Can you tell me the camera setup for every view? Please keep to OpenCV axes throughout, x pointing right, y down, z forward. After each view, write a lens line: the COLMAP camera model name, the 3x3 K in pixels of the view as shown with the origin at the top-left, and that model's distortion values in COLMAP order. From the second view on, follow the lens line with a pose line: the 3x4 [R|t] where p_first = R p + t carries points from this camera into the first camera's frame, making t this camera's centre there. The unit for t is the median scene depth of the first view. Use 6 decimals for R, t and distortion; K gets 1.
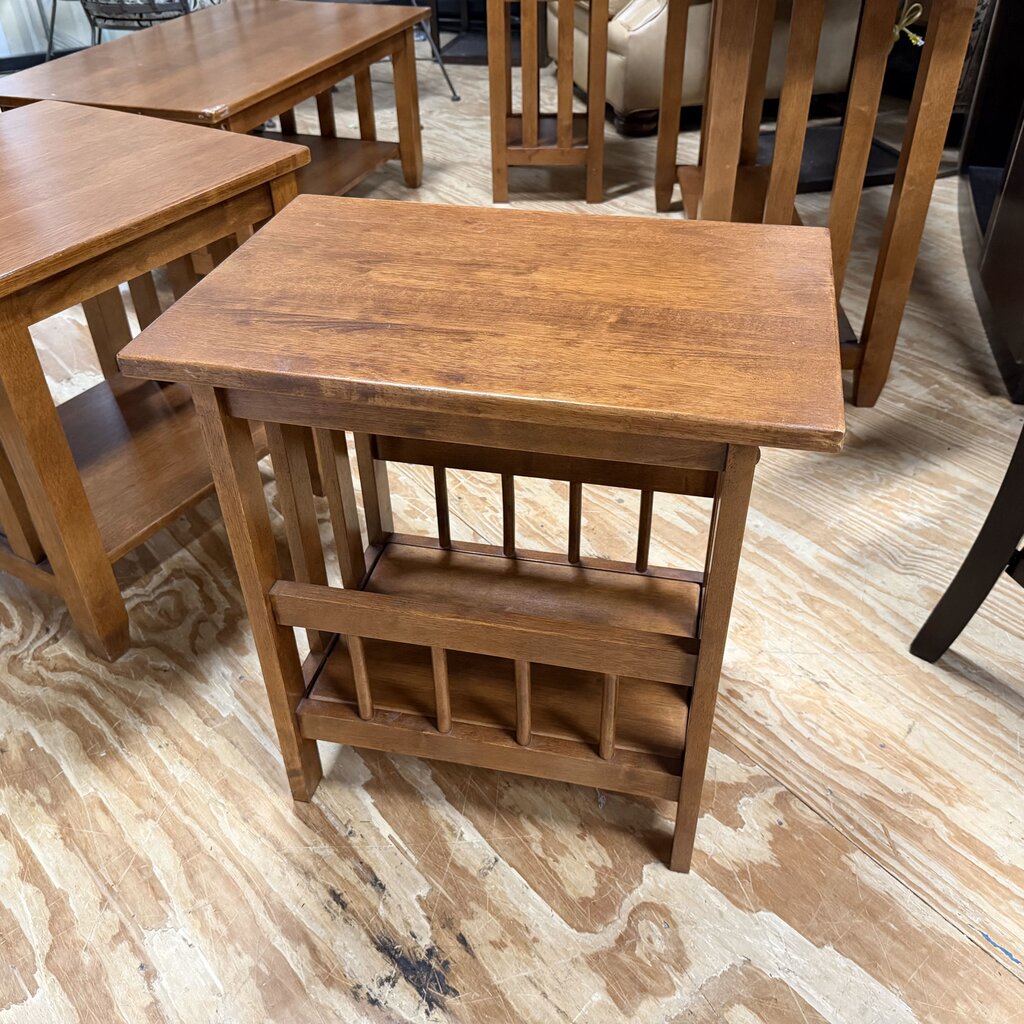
lens RADIAL K [[939.6, 0, 509.5], [0, 939.6, 520.6], [0, 0, 1]] dist [0.141992, -0.296201]
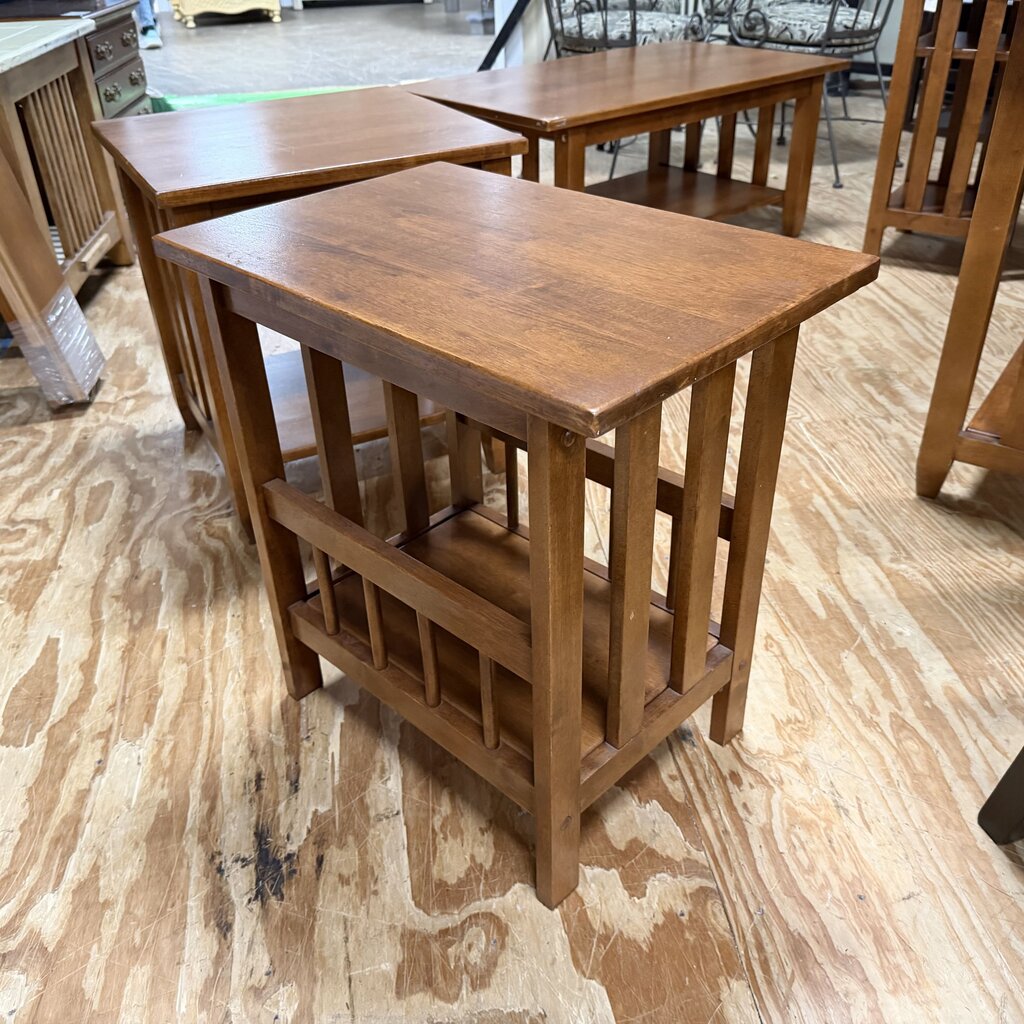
lens RADIAL K [[939.6, 0, 509.5], [0, 939.6, 520.6], [0, 0, 1]] dist [0.141992, -0.296201]
pose [[0.855582, 0.283832, -0.432920, 0.442073], [-0.309931, 0.950698, 0.010781, 0.012919], [0.414636, 0.124951, 0.901368, 0.100656]]
